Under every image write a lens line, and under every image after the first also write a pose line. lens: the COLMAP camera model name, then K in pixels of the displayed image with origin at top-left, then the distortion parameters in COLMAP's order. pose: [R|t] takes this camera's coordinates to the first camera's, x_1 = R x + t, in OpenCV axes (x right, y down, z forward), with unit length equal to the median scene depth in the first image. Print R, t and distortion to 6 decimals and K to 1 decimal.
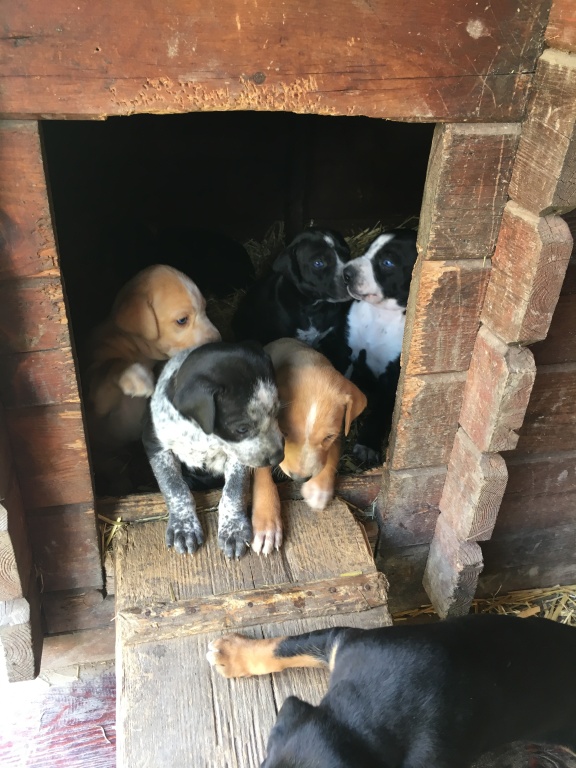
lens RADIAL K [[648.9, 0, 288.1], [0, 648.9, 384.3], [0, 0, 1]] dist [-0.010051, -0.005212]
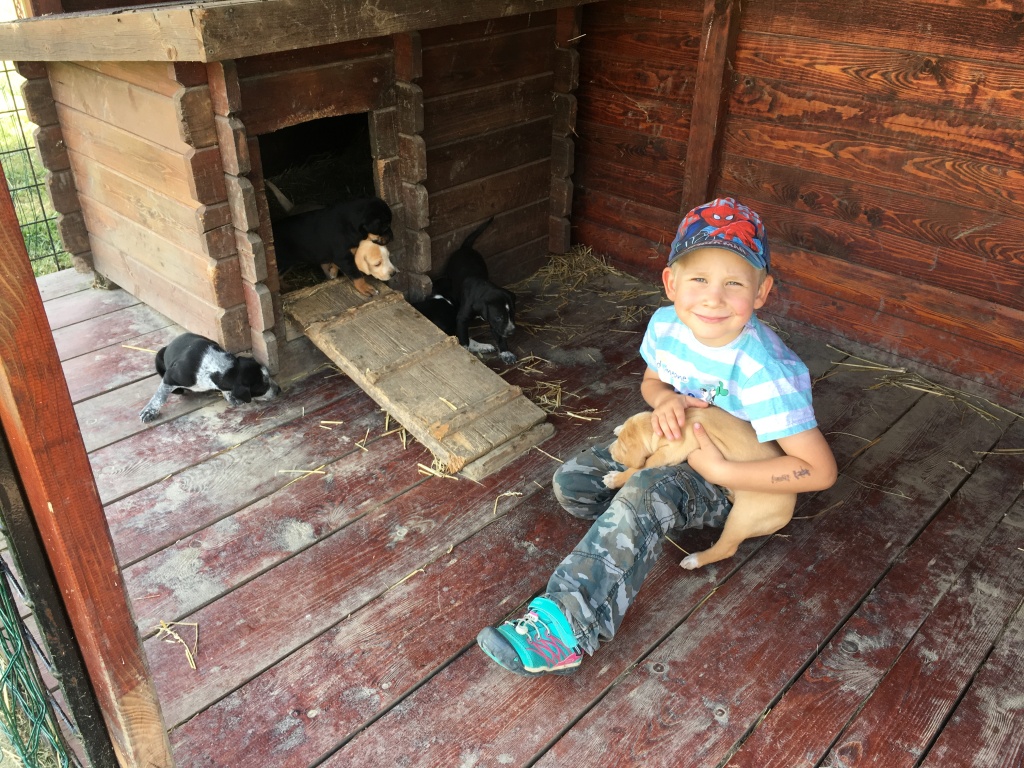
lens RADIAL K [[865.3, 0, 511.8], [0, 865.3, 382.9], [0, 0, 1]] dist [-0.010051, -0.005212]
pose [[0.828054, -0.318447, 0.461431, -1.396538], [0.321940, 0.943889, 0.073673, 0.650623], [-0.459000, 0.087548, 0.884112, -2.560344]]
